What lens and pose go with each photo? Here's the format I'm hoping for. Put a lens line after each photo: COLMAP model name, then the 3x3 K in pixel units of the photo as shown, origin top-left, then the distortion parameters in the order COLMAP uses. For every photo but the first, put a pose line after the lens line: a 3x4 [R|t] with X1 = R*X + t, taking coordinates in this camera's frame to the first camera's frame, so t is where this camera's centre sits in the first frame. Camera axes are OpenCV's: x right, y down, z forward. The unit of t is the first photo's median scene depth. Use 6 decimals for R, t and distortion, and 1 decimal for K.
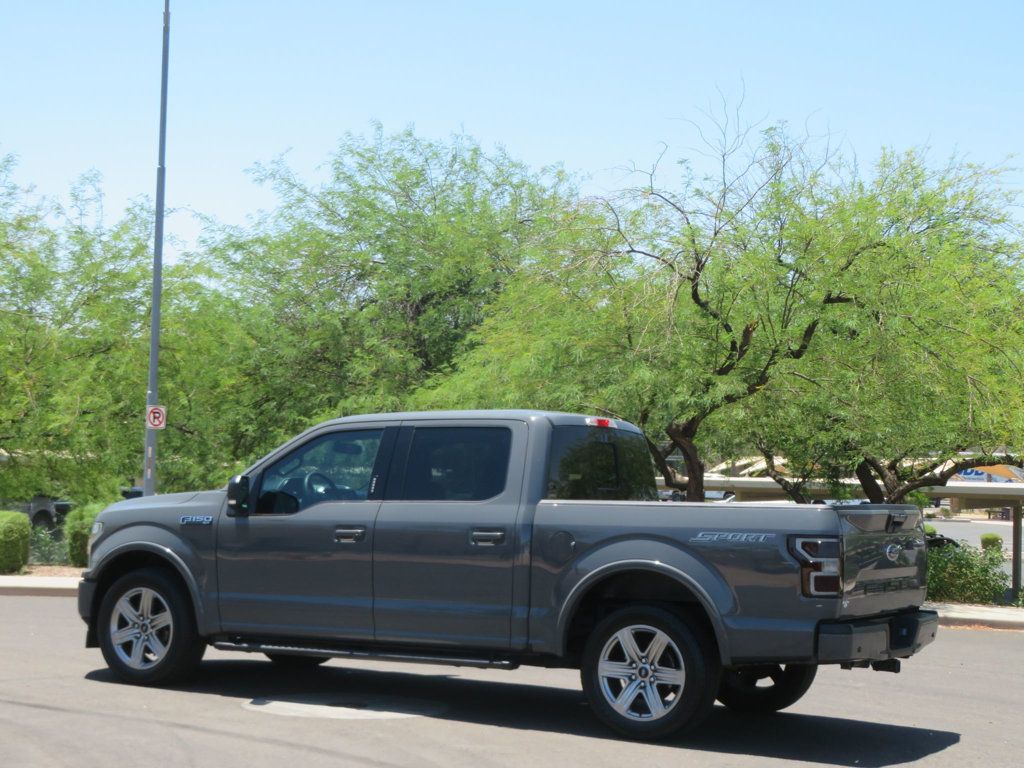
lens RADIAL K [[1805.1, 0, 512.0], [0, 1805.1, 384.0], [0, 0, 1]] dist [0.029985, 0.179119]
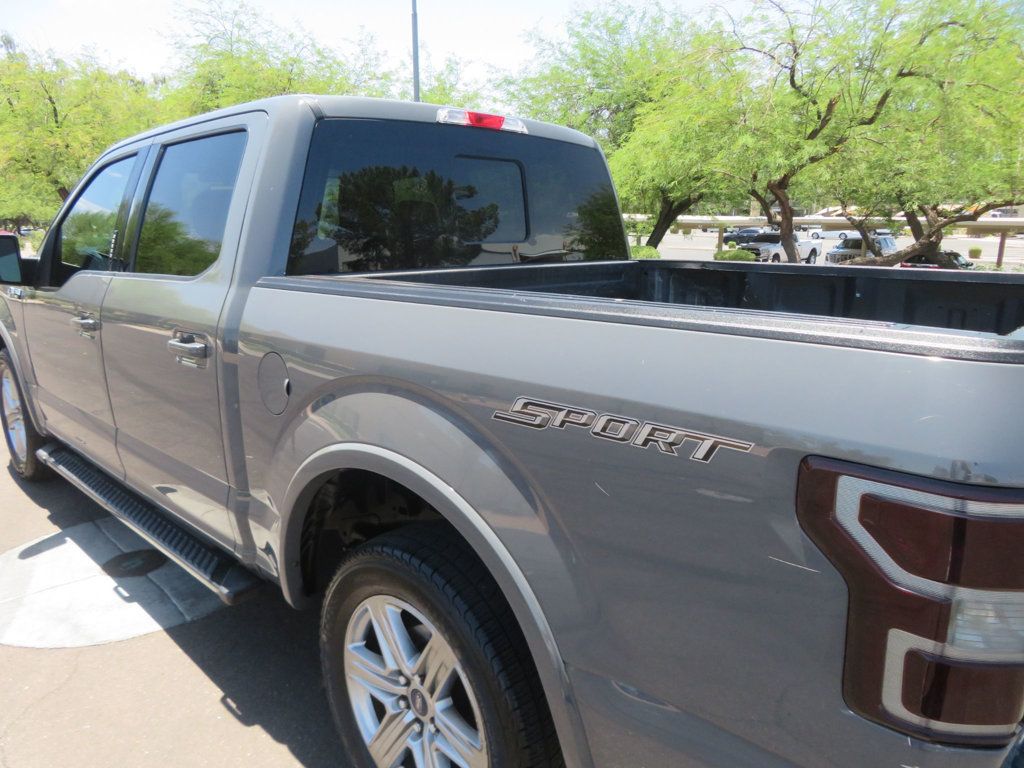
lens RADIAL K [[724.8, 0, 512.0], [0, 724.8, 384.0], [0, 0, 1]] dist [-0.011514, -0.003543]
pose [[0.959668, 0.041903, -0.277996, 0.054987], [0.034561, 0.963746, 0.264574, 0.018208], [0.279004, -0.263511, 0.923428, 0.349660]]
